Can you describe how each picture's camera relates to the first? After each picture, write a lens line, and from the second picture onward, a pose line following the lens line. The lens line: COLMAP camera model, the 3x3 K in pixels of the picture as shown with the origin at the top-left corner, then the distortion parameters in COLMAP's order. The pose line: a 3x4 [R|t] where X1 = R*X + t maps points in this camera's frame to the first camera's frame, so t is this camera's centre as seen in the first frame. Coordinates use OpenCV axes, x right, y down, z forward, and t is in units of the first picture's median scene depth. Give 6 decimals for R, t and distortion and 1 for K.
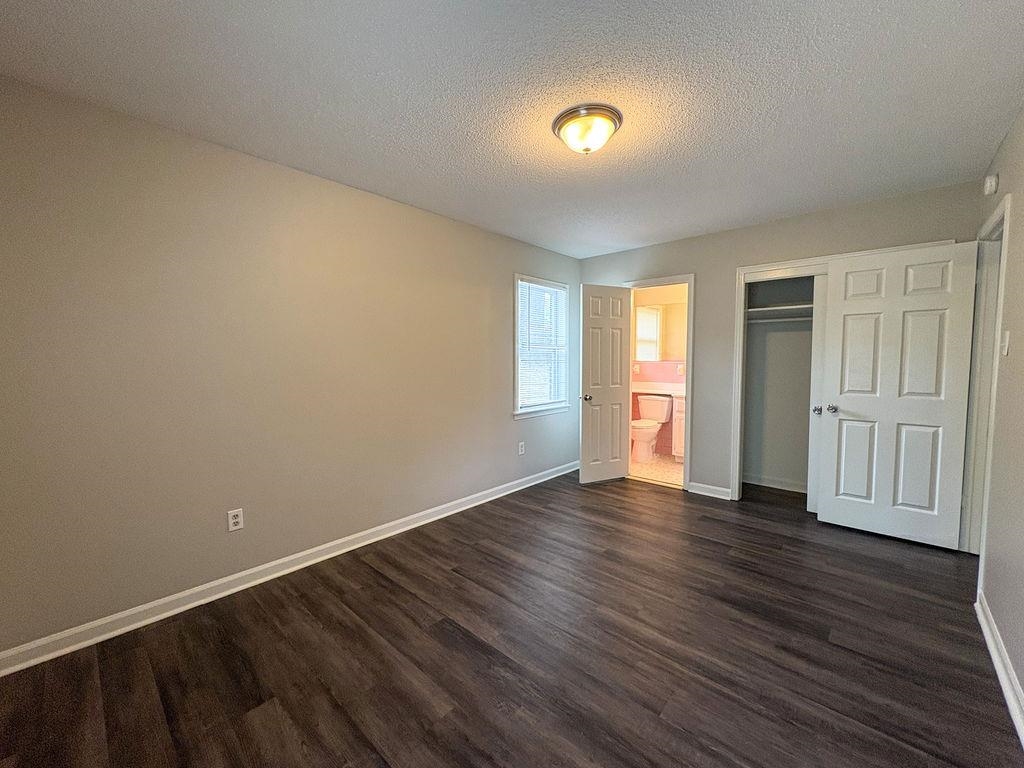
lens RADIAL K [[413.7, 0, 512.0], [0, 413.7, 384.0], [0, 0, 1]] dist [-0.000732, 0.000146]
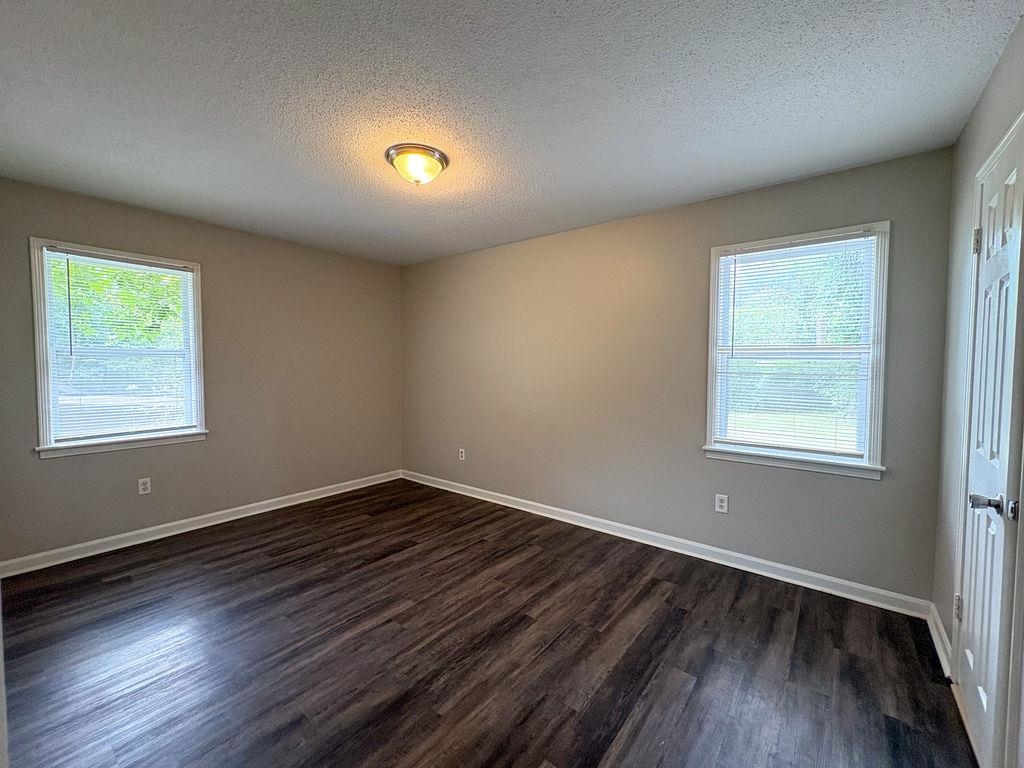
lens RADIAL K [[419.9, 0, 506.9], [0, 419.9, 383.4], [0, 0, 1]] dist [-0.000111, 0.000076]
pose [[0.074420, 0.044988, -0.996212, 1.095372], [-0.072037, 0.996615, 0.039625, -0.066262], [0.994622, 0.068815, 0.077409, 0.961106]]
